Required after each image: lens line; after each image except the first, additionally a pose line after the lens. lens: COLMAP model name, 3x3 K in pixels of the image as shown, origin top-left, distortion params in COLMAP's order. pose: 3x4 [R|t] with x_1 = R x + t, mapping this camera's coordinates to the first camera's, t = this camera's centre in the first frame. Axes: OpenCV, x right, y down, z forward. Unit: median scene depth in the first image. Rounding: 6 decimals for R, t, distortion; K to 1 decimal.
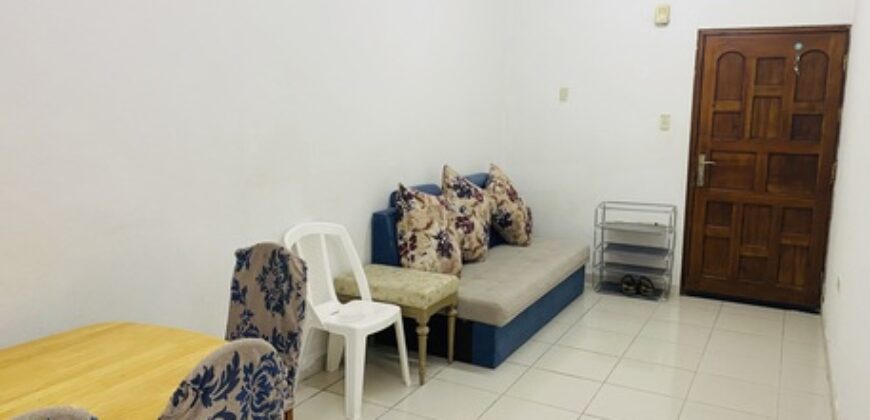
lens RADIAL K [[665.8, 0, 435.0], [0, 665.8, 210.0], [0, 0, 1]] dist [0.002399, -0.004499]
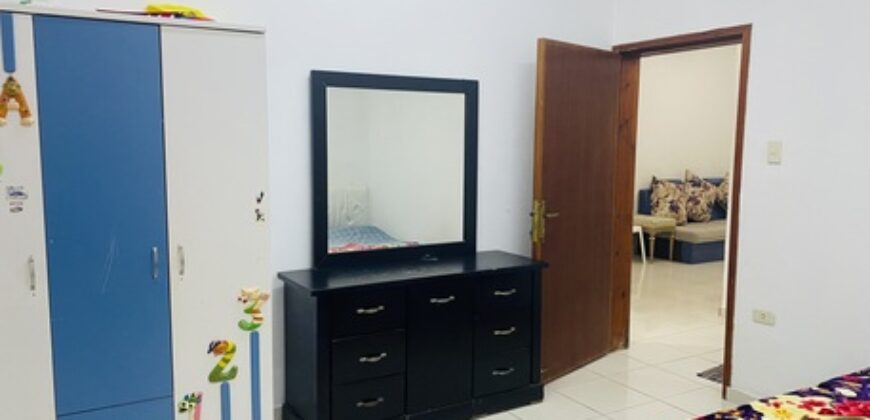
lens RADIAL K [[665.8, 0, 435.0], [0, 665.8, 210.0], [0, 0, 1]] dist [0.002399, -0.004499]
pose [[0.858056, 0.041184, -0.511902, 0.427315], [-0.071719, 0.996621, -0.040035, 0.196677], [0.508523, 0.071065, 0.858111, -1.105141]]
